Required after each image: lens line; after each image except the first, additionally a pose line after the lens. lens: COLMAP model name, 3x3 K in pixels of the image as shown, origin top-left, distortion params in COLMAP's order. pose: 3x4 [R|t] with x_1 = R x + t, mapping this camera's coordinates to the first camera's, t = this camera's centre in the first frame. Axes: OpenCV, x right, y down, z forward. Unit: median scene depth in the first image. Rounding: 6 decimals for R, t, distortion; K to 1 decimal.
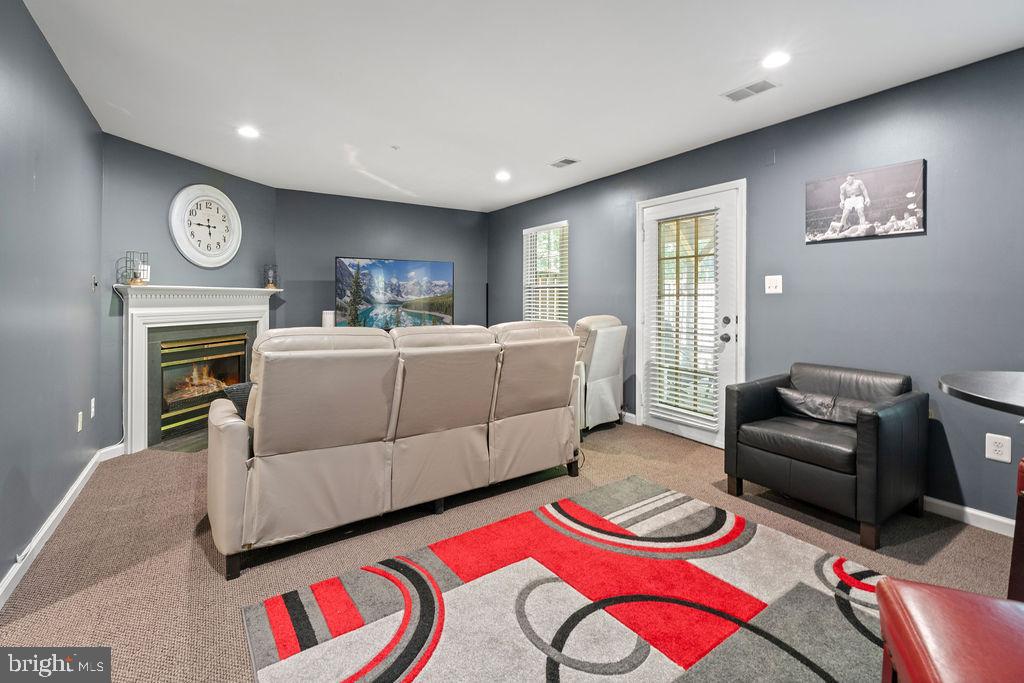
lens RADIAL K [[449.7, 0, 510.5], [0, 449.7, 321.0], [0, 0, 1]] dist [-0.000633, -0.000108]
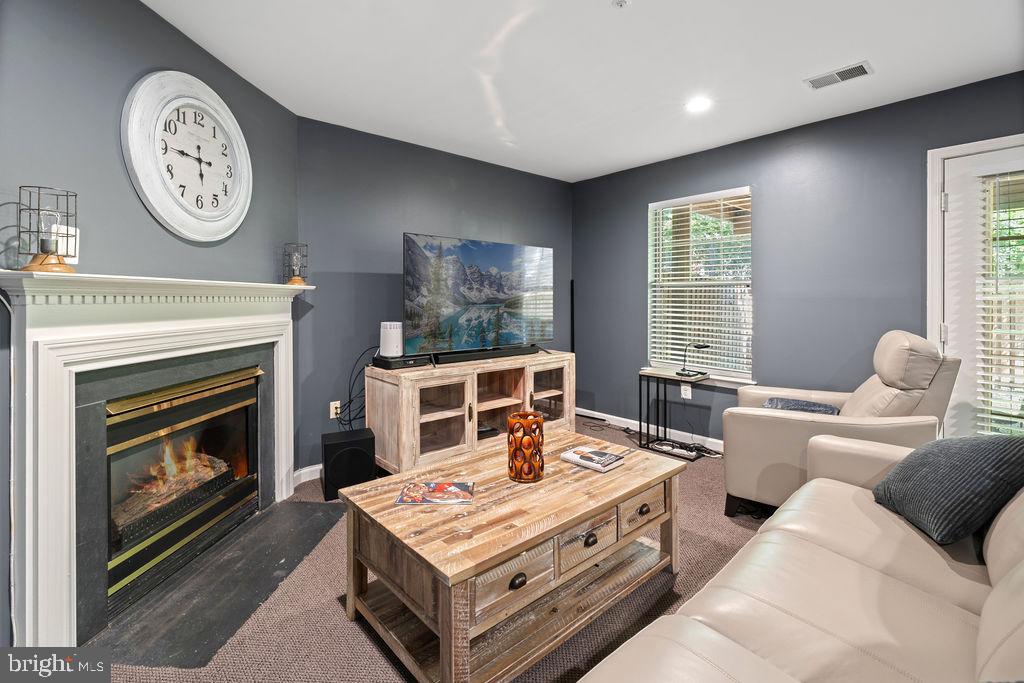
lens RADIAL K [[458.2, 0, 512.1], [0, 458.2, 322.7], [0, 0, 1]] dist [-0.009524, 0.000721]
pose [[0.992547, -0.005982, 0.121714, -0.395586], [0.005965, 0.999982, 0.000502, -0.026713], [-0.121715, 0.000228, 0.992565, 0.460649]]
